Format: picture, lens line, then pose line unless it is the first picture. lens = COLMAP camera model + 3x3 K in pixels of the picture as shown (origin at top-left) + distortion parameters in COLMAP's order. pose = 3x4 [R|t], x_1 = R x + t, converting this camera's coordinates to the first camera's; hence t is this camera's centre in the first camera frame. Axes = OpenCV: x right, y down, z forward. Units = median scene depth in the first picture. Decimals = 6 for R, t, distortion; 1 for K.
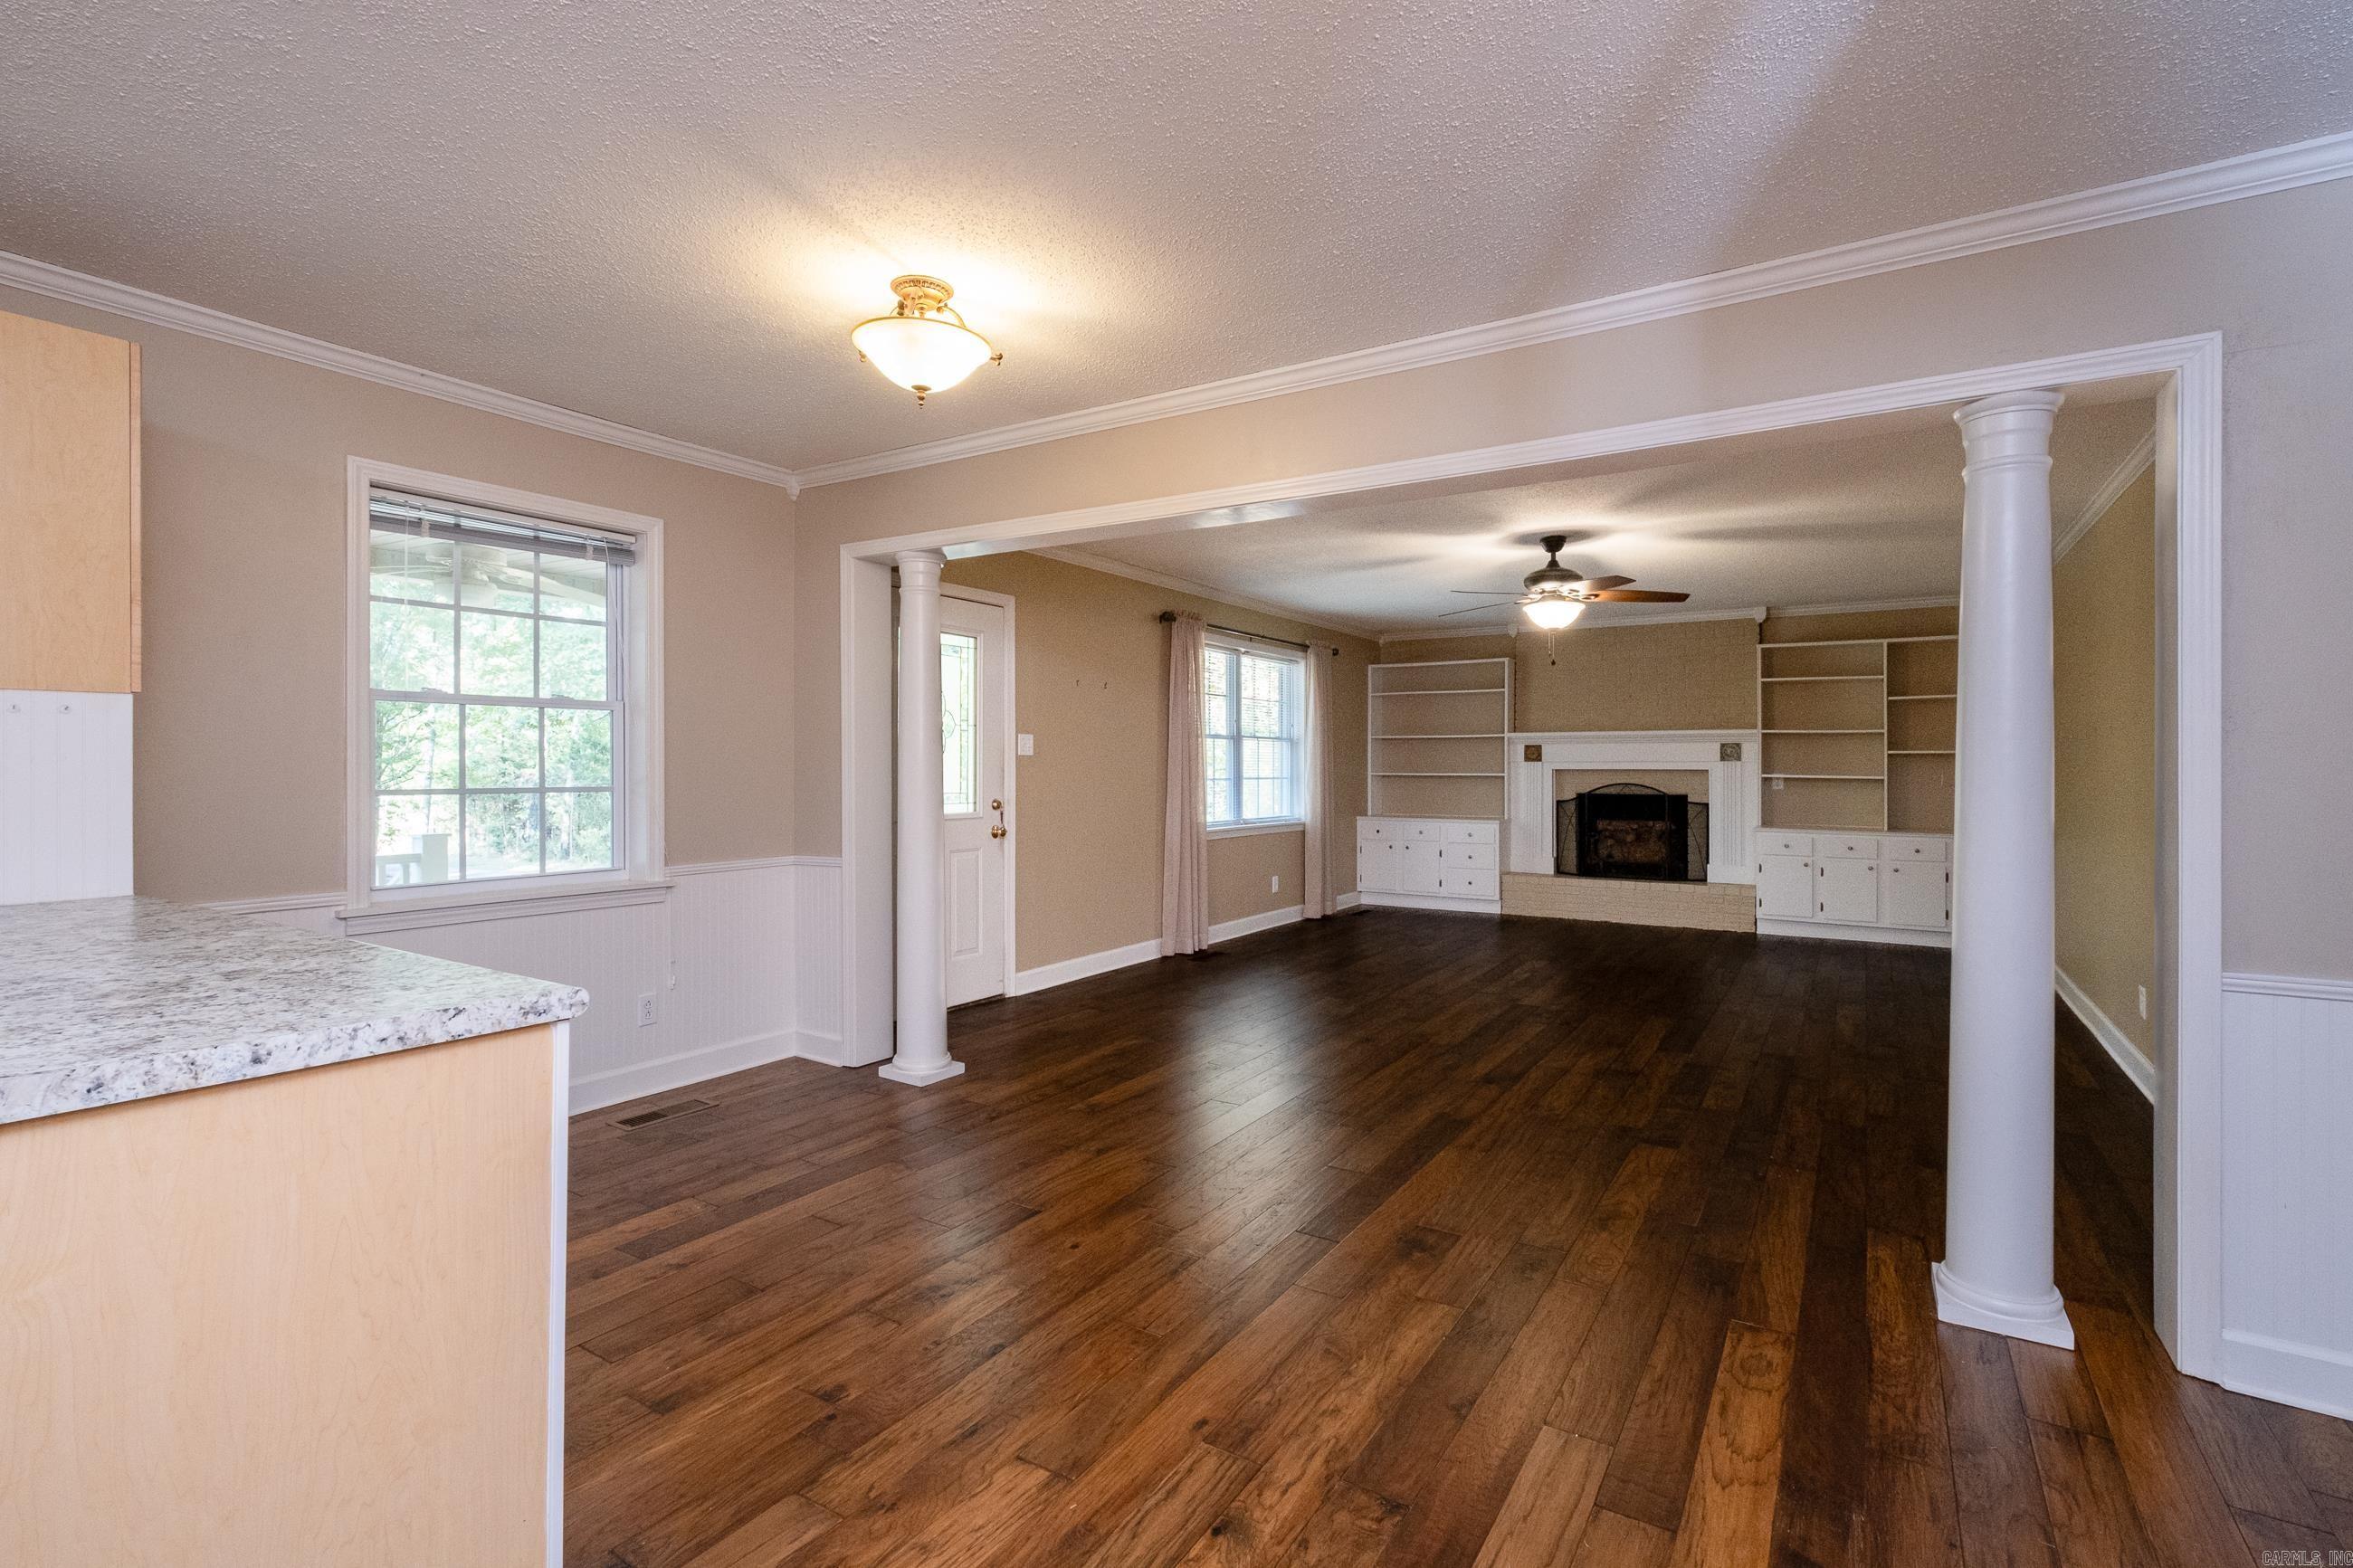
lens RADIAL K [[1069.1, 0, 1171.4], [0, 1069.1, 769.5], [0, 0, 1]] dist [-0.002302, -0.000216]
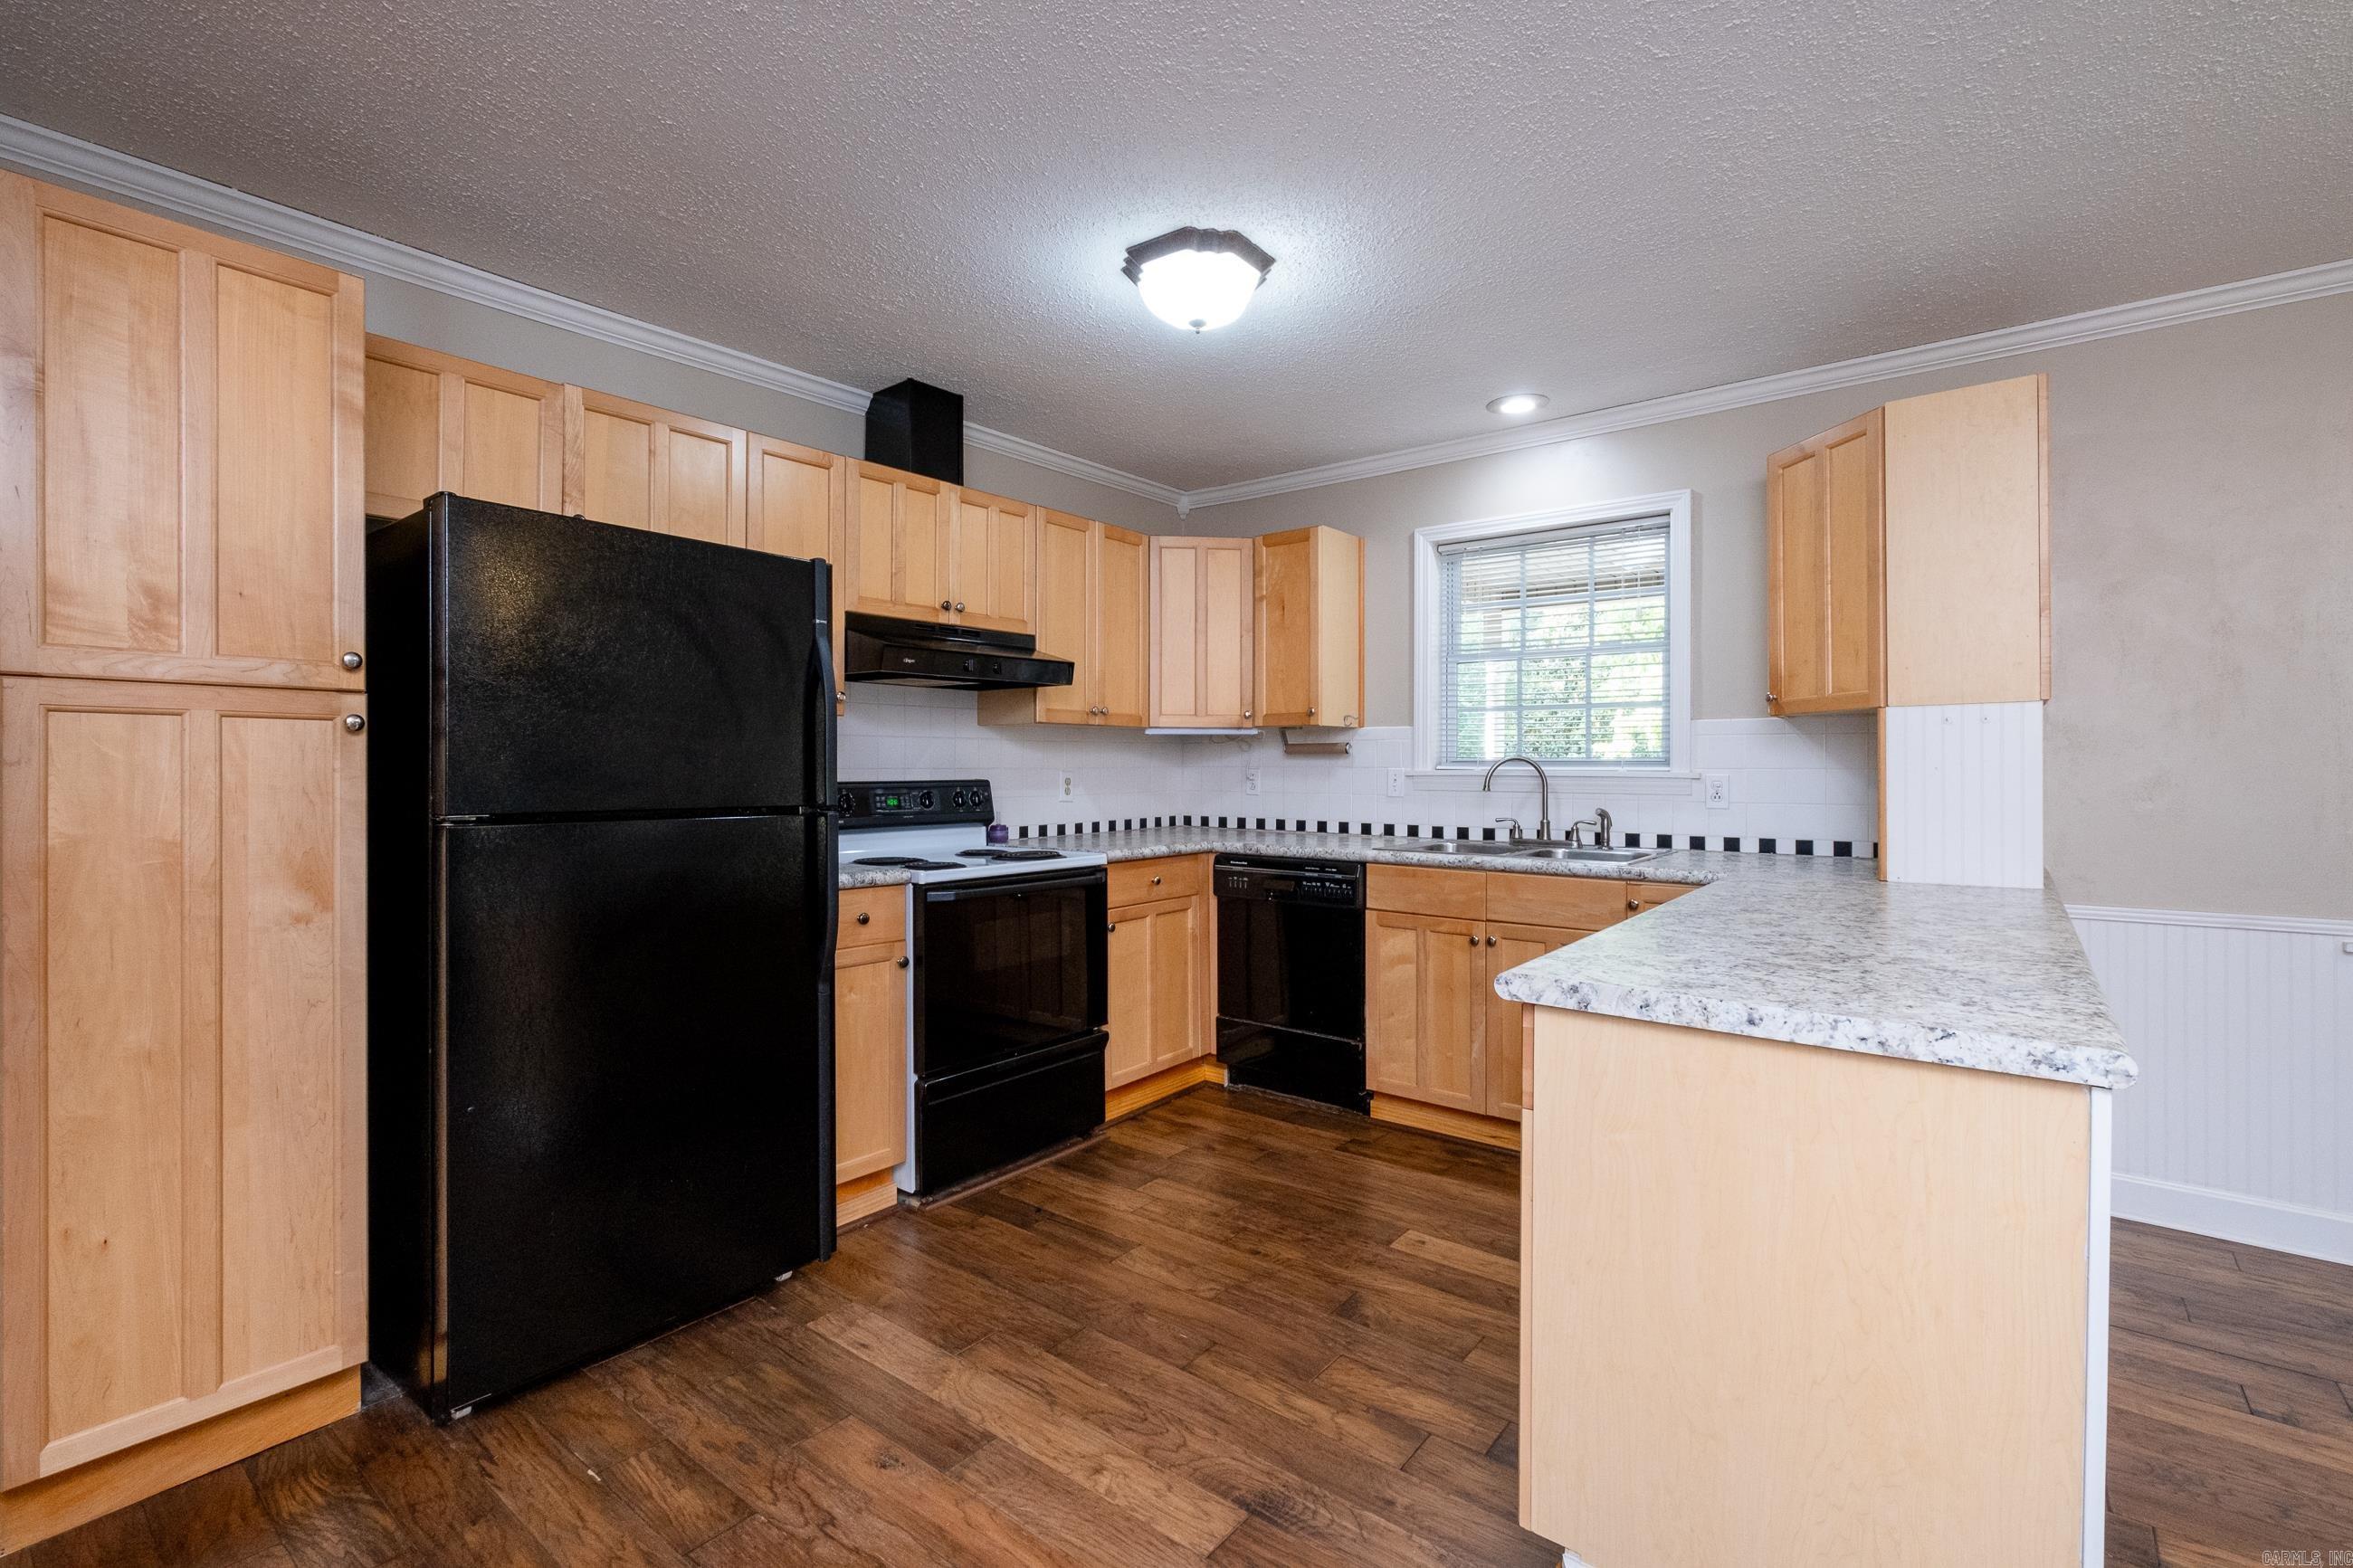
lens RADIAL K [[1069.1, 0, 1175.8], [0, 1069.1, 764.0], [0, 0, 1]] dist [-0.002302, -0.000216]
pose [[-0.101570, -0.003568, -0.994822, 0.074626], [-0.001634, 0.999993, -0.003419, -0.000992], [0.994827, 0.001279, -0.101575, 0.098380]]
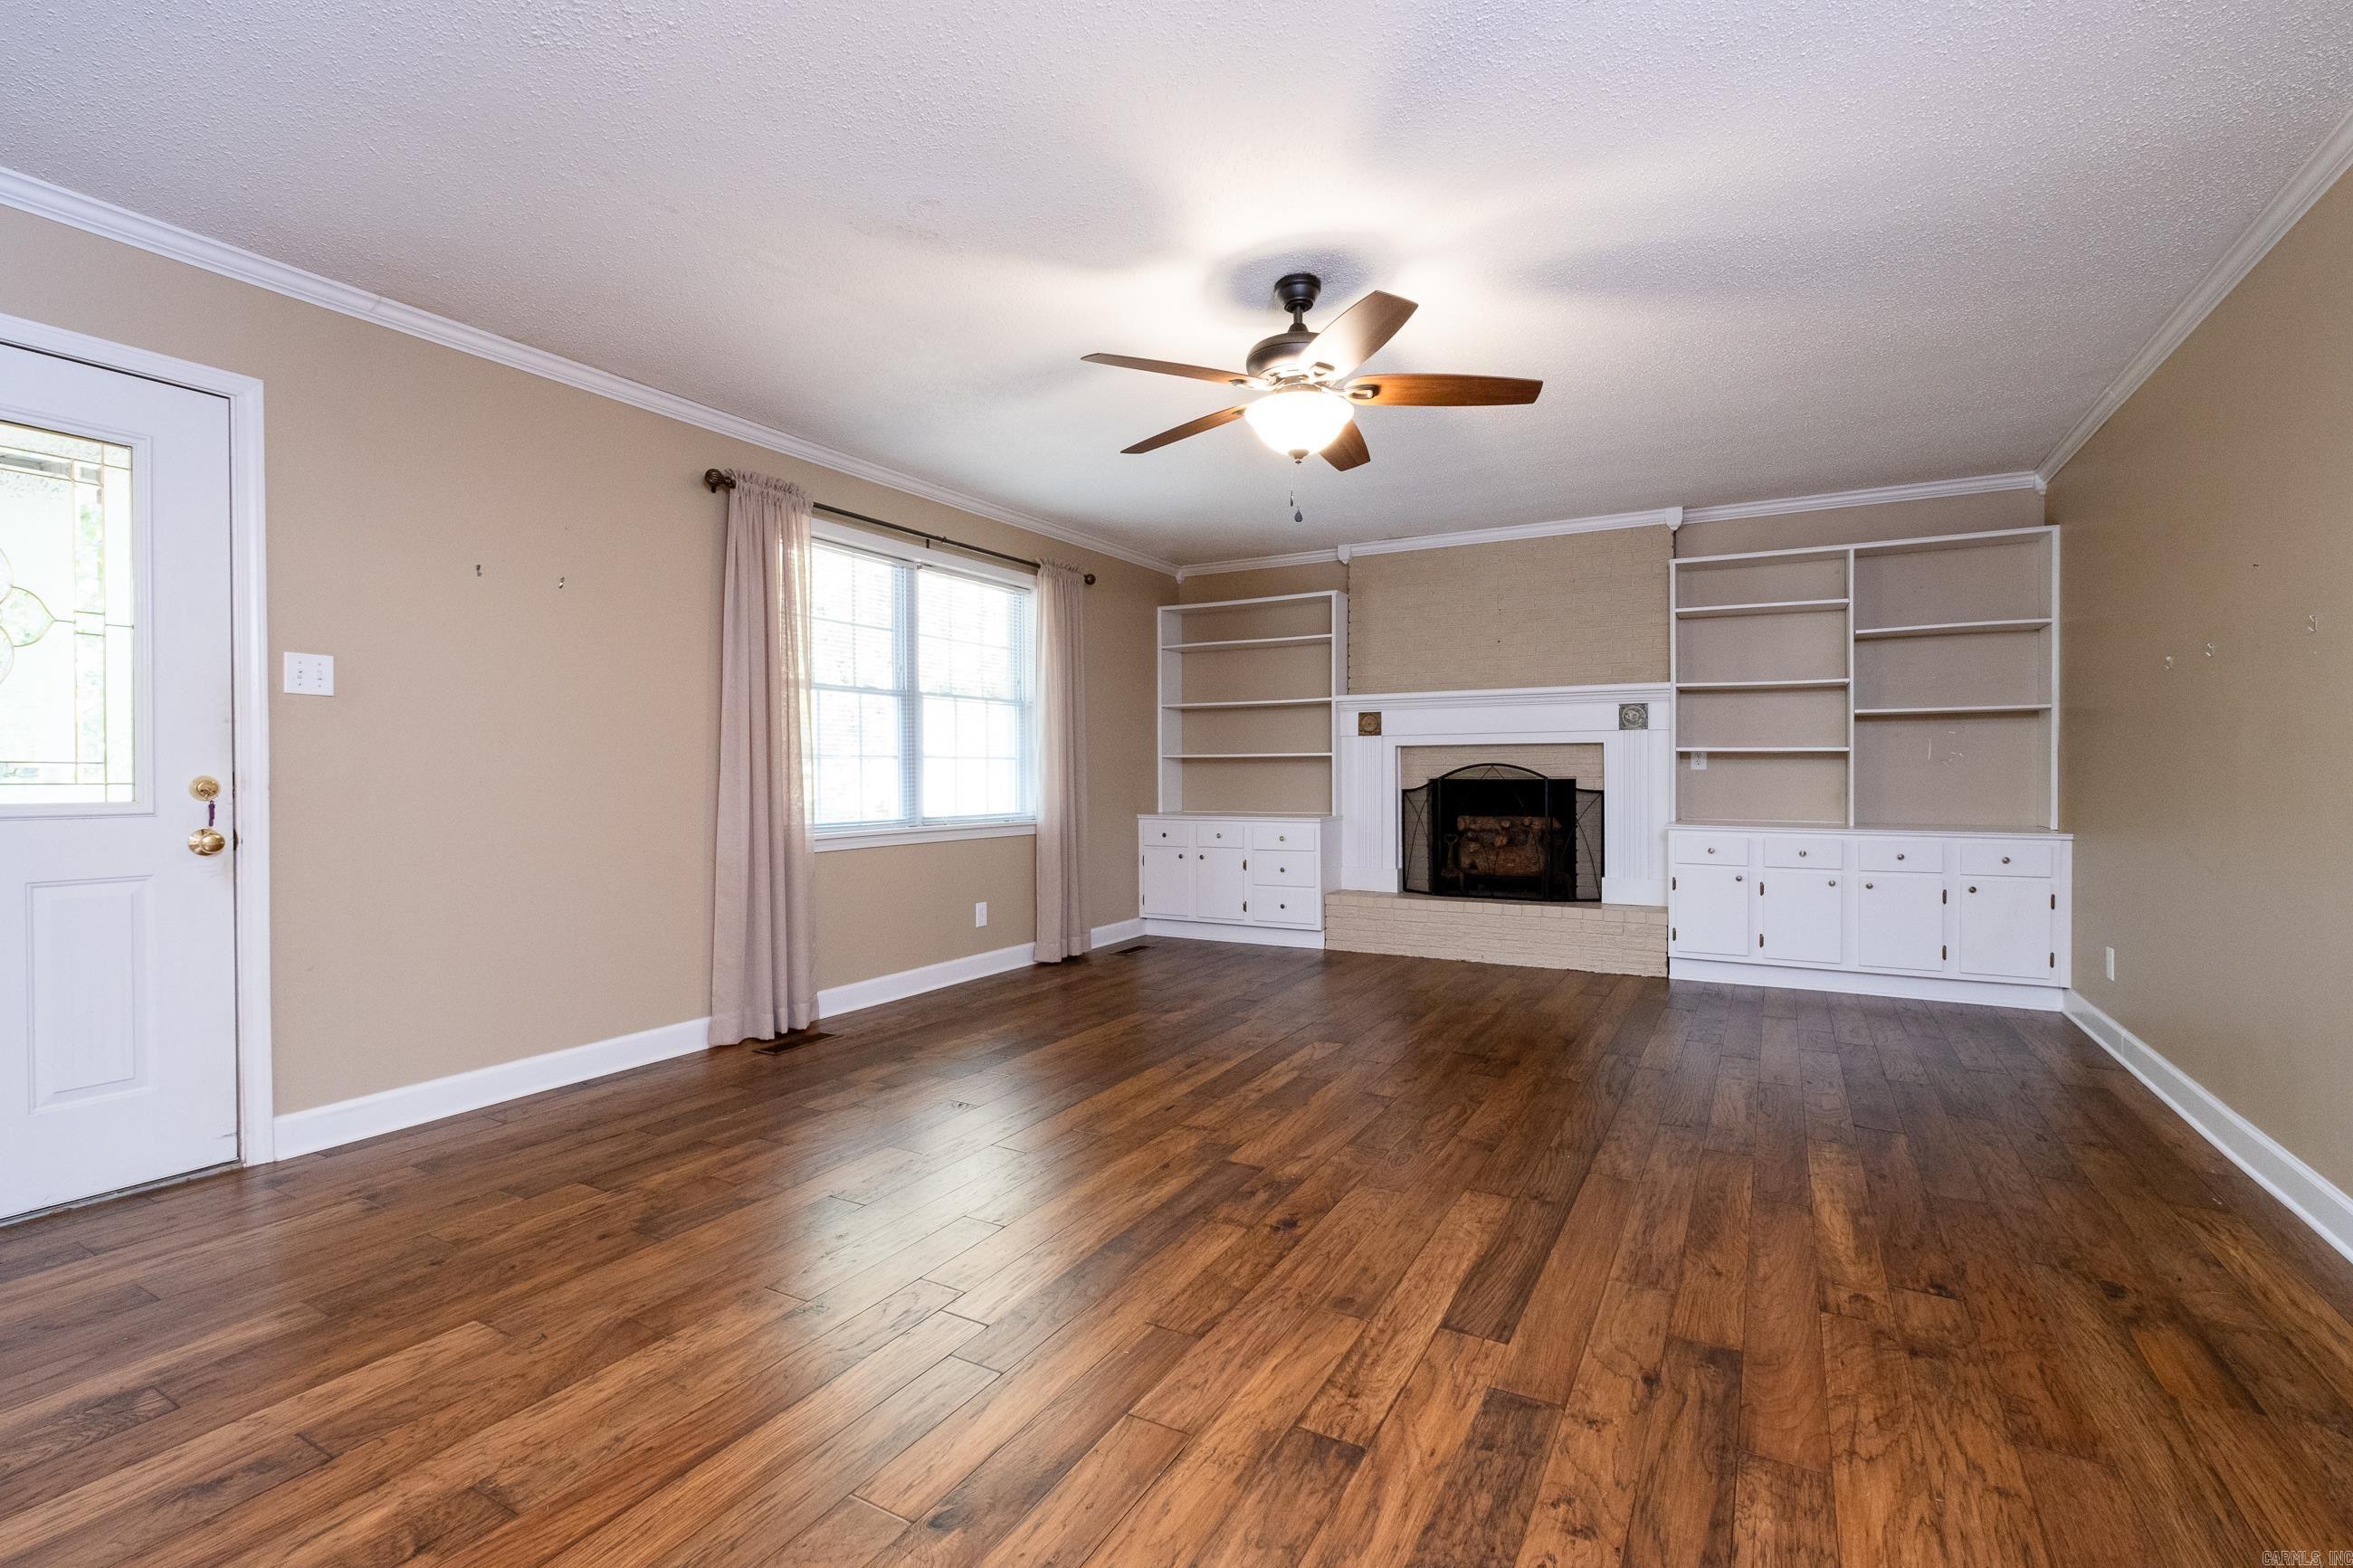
lens RADIAL K [[1069.1, 0, 1183.1], [0, 1069.1, 783.8], [0, 0, 1]] dist [-0.002302, -0.000216]
pose [[0.997562, -0.005726, 0.069548, 0.257227], [0.005089, 0.999944, 0.009330, 0.028037], [-0.069598, -0.008953, 0.997535, 0.460379]]
